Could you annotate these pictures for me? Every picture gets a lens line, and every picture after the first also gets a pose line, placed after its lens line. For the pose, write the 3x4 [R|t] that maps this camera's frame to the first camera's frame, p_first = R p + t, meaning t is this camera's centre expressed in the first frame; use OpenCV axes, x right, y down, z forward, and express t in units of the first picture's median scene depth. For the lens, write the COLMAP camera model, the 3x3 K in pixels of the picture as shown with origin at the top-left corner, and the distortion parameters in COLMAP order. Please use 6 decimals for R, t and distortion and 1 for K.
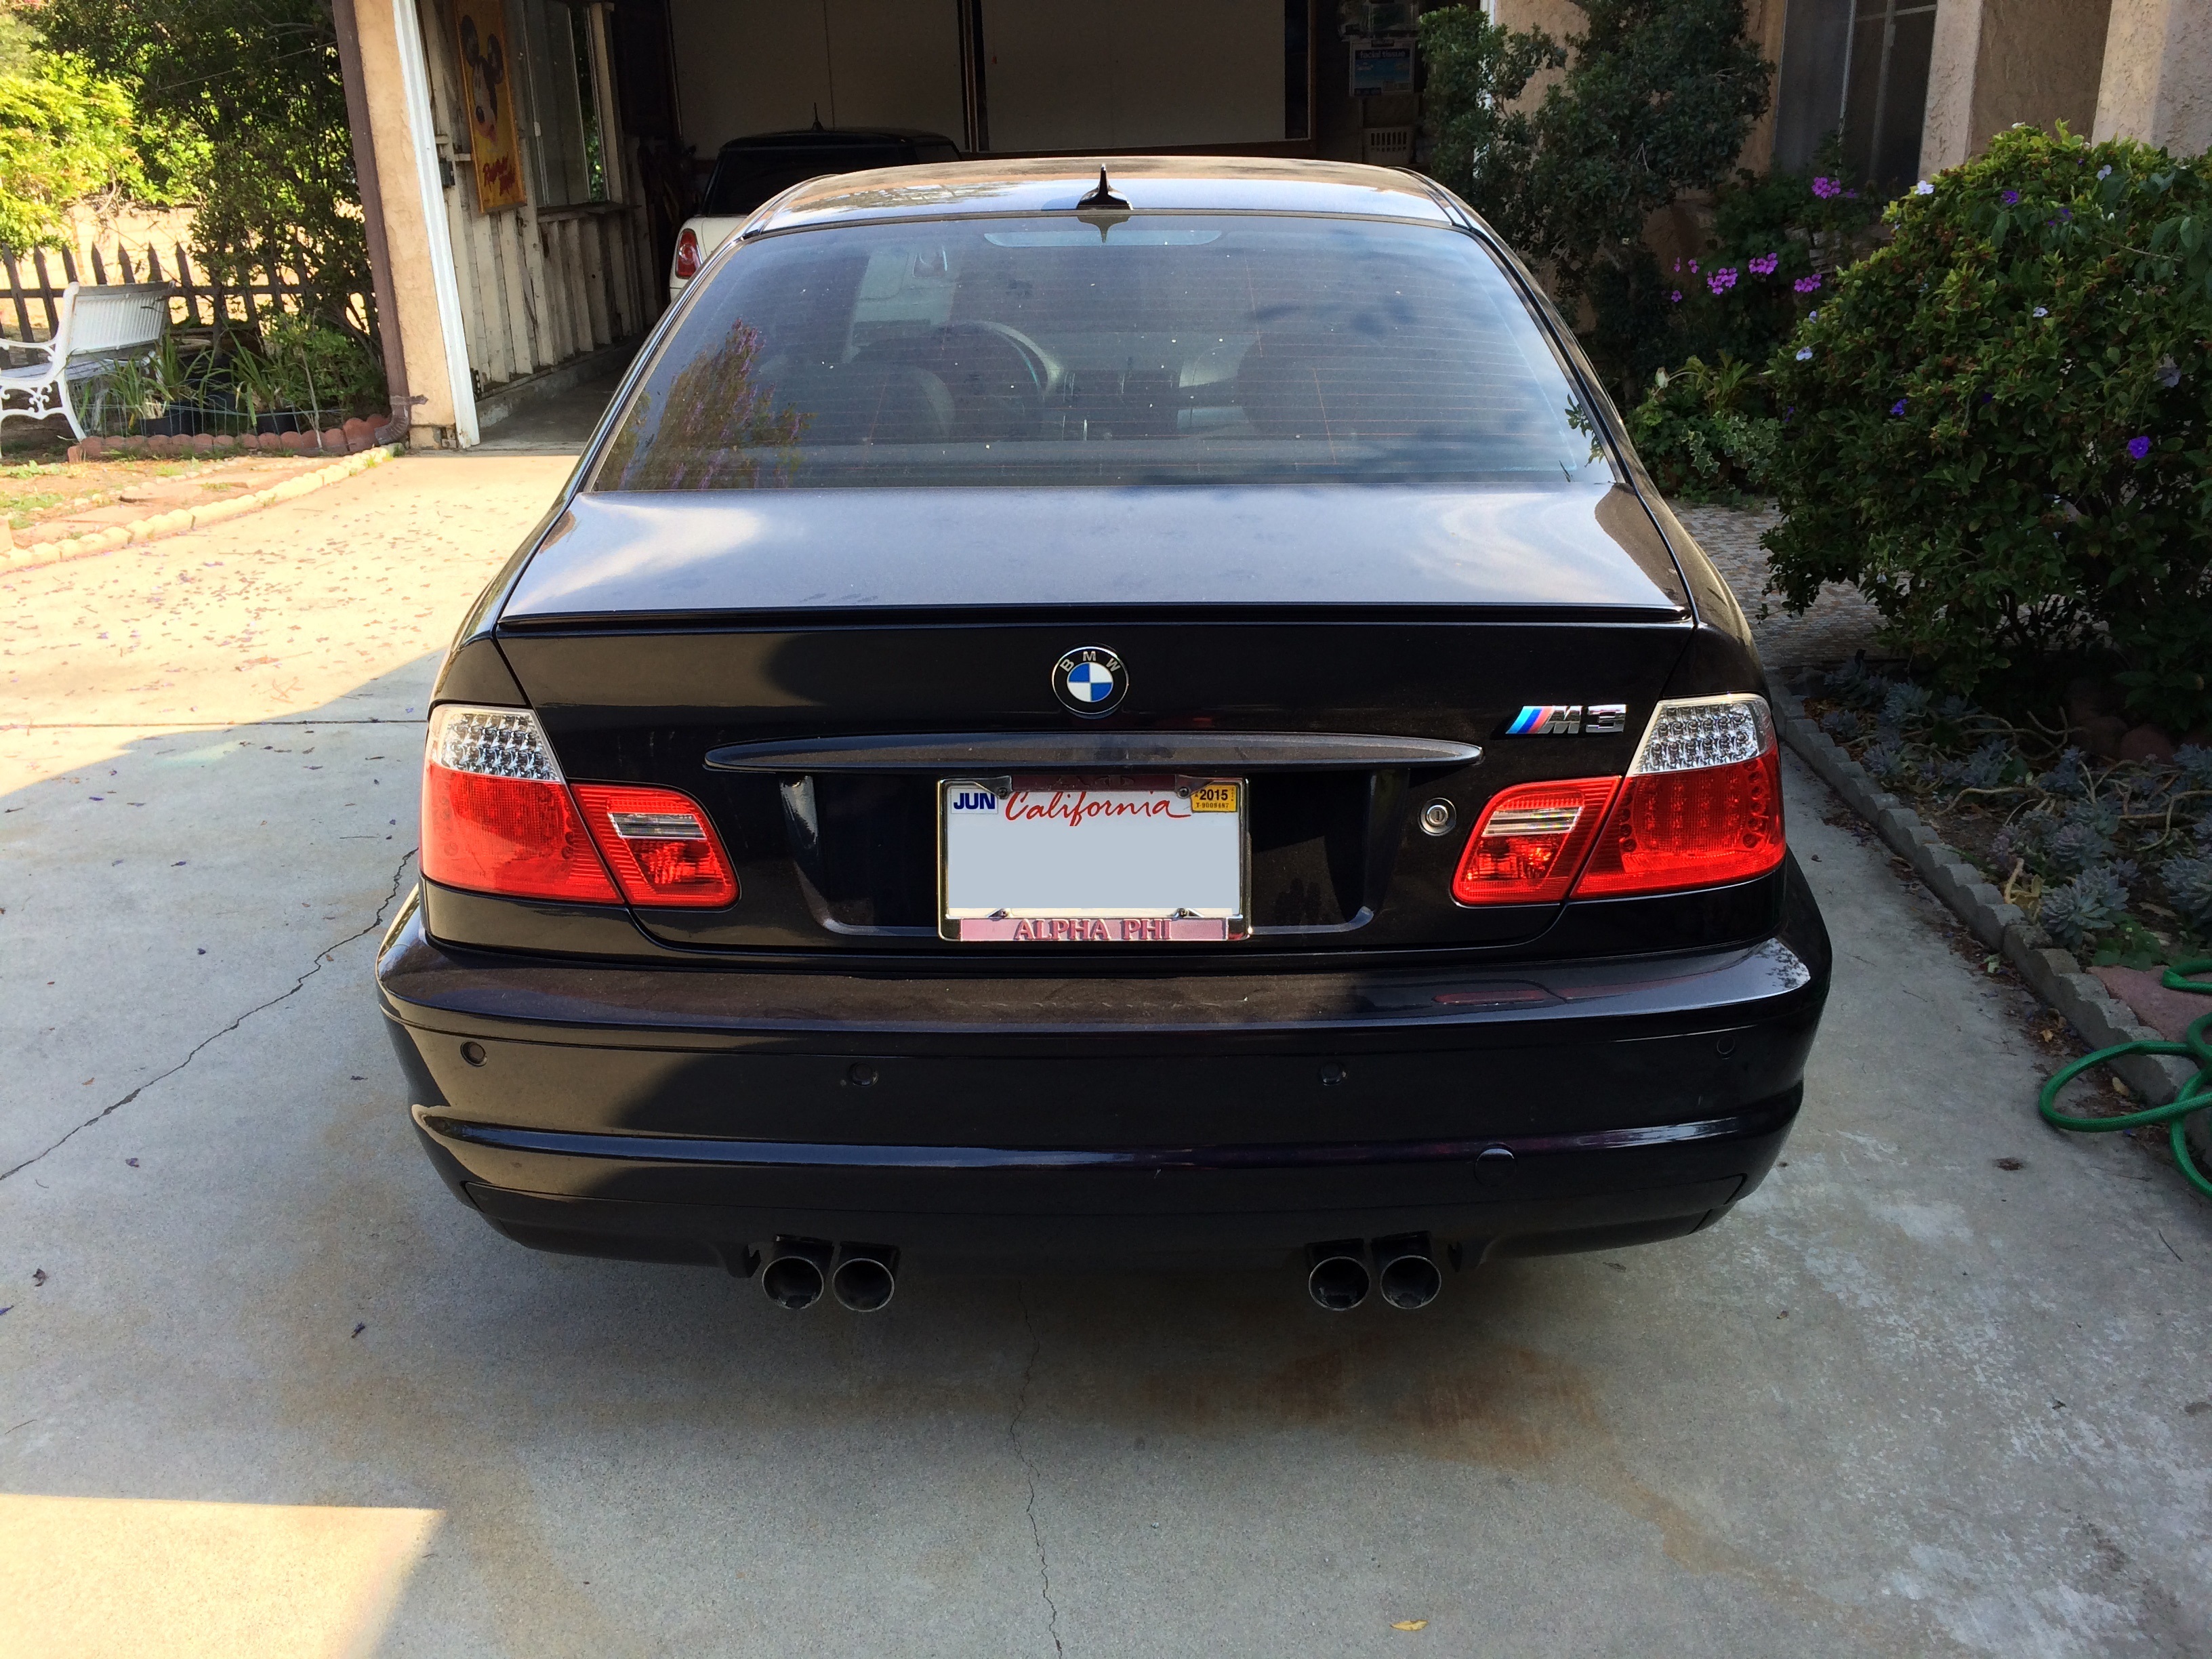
lens RADIAL K [[1887.0, 0, 1100.4], [0, 1887.0, 831.6], [0, 0, 1]] dist [0.033998, -0.001367]
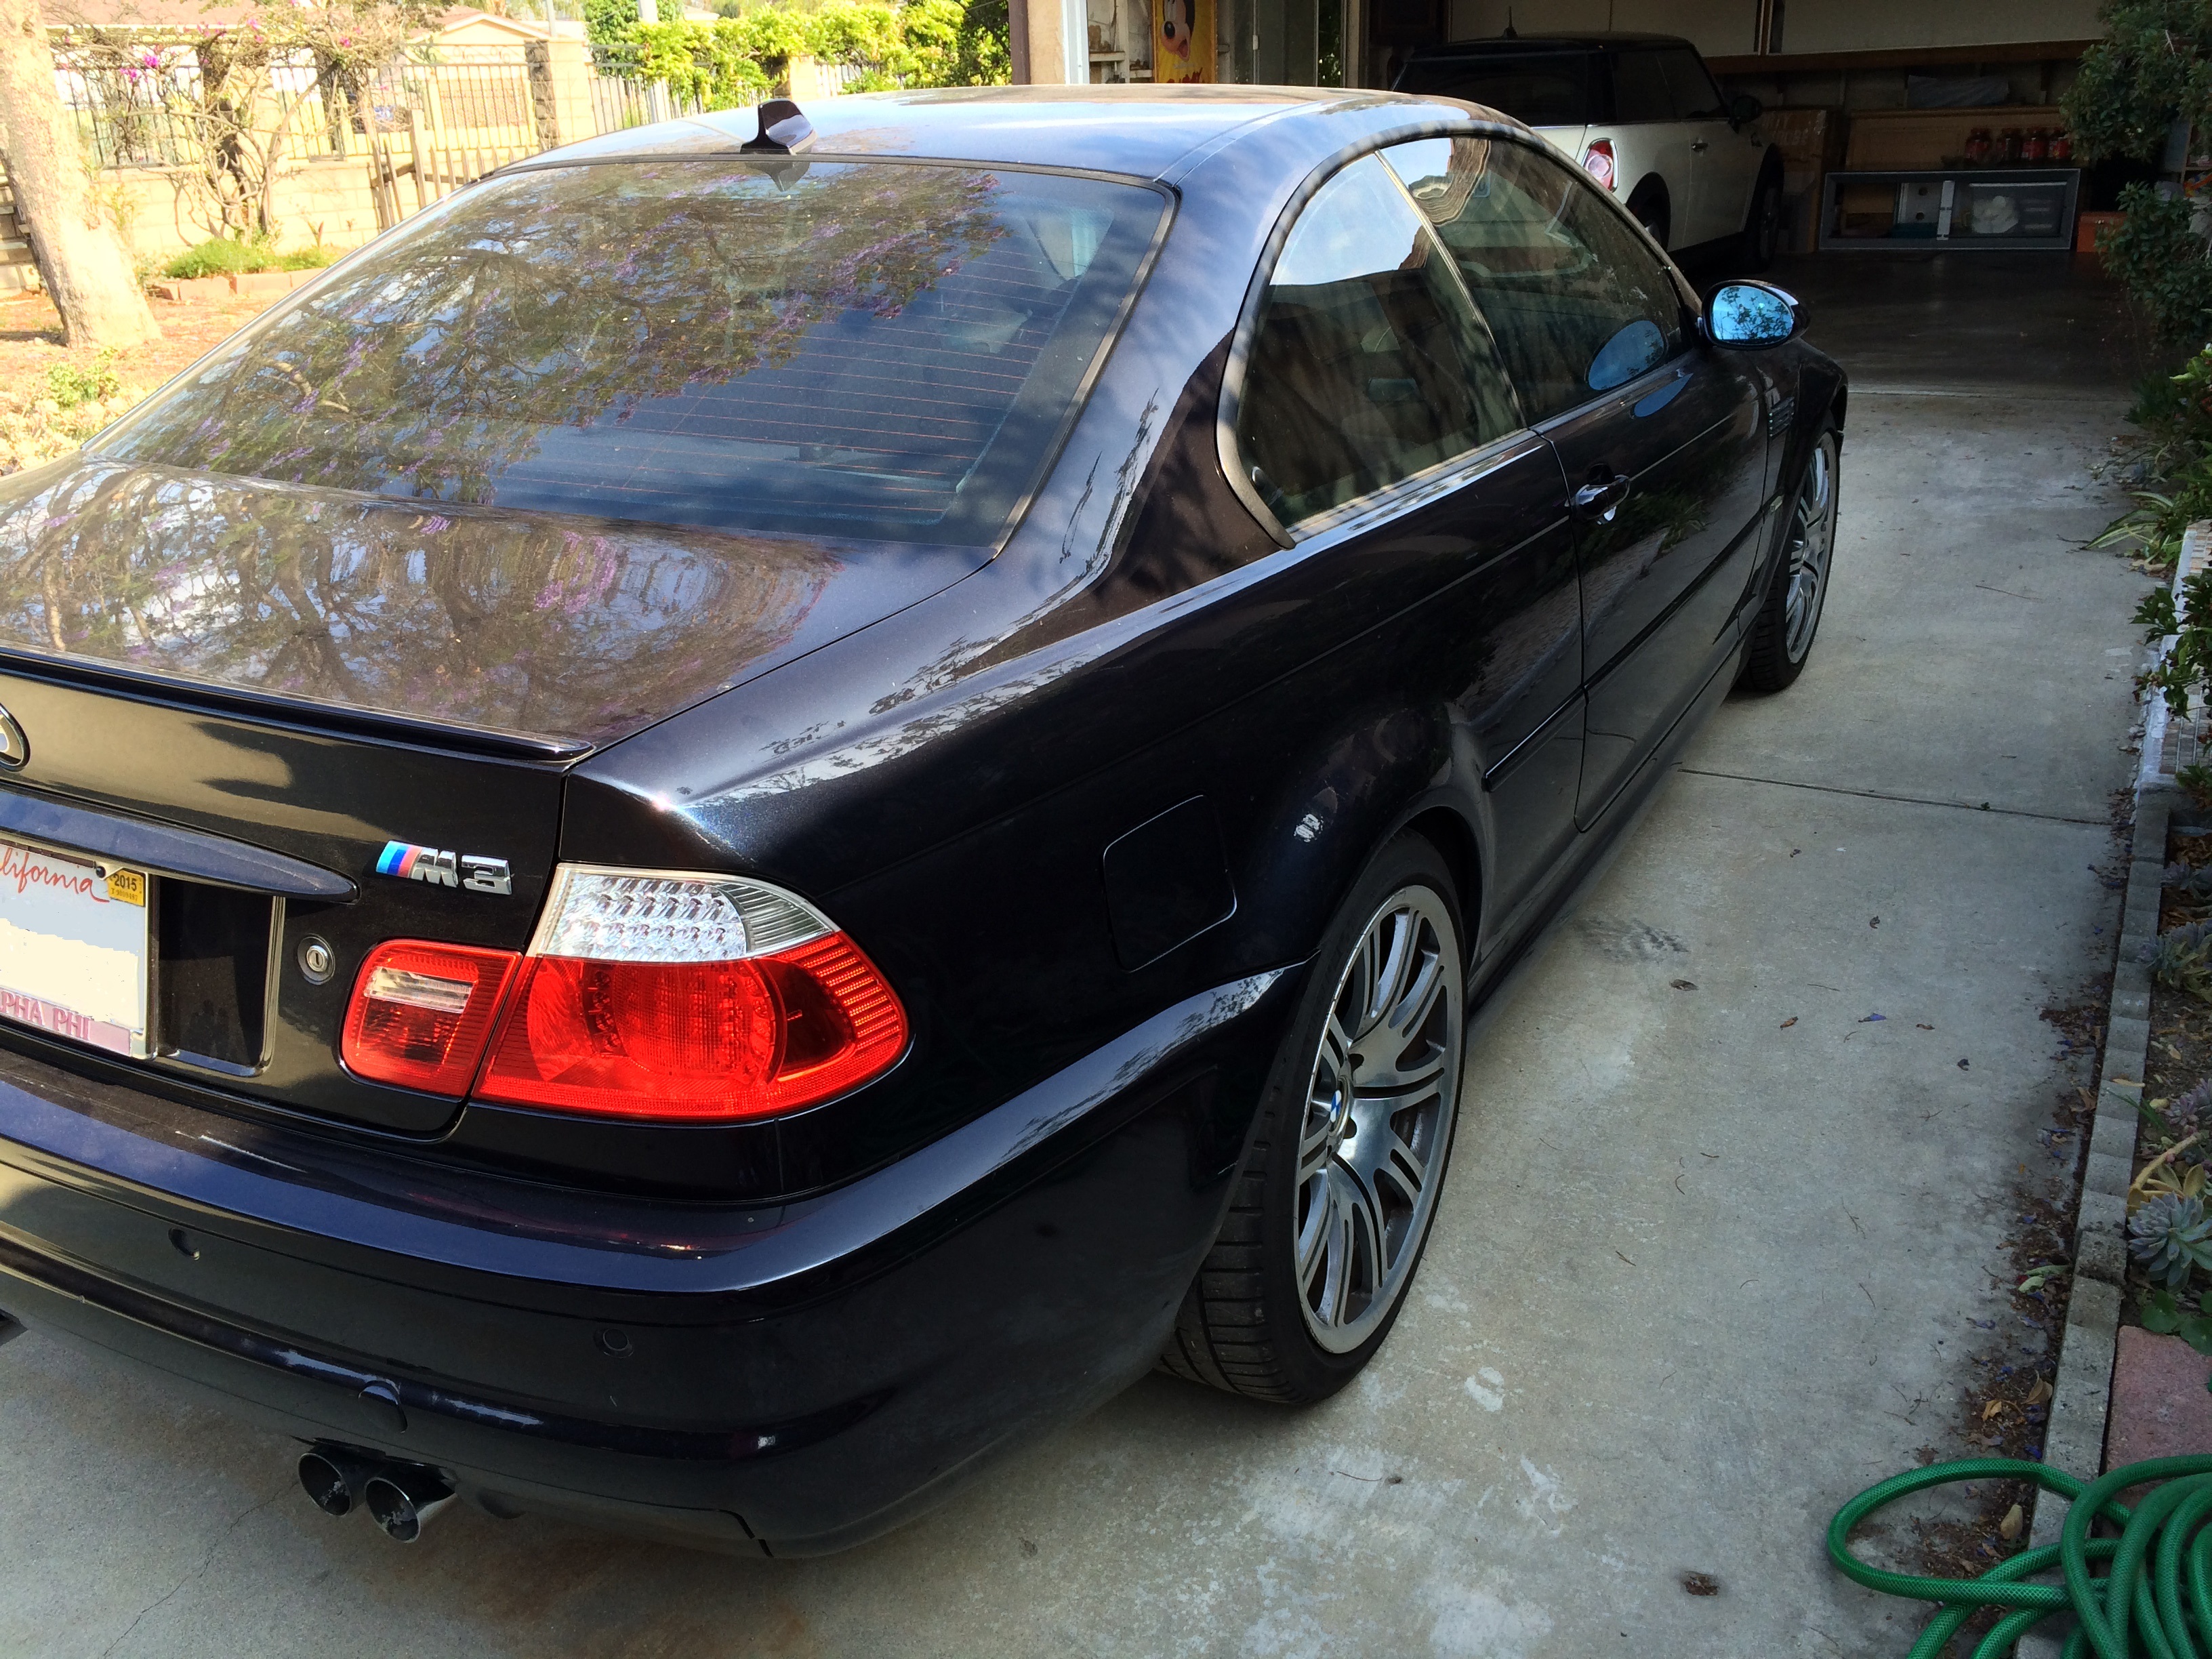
lens RADIAL K [[1887.0, 0, 1106.5], [0, 1887.0, 824.7], [0, 0, 1]] dist [0.033998, -0.001367]
pose [[0.887775, 0.163354, -0.430316, 0.790757], [-0.145735, 0.986563, 0.073849, -0.167426], [0.436598, -0.002849, 0.899652, 0.429952]]
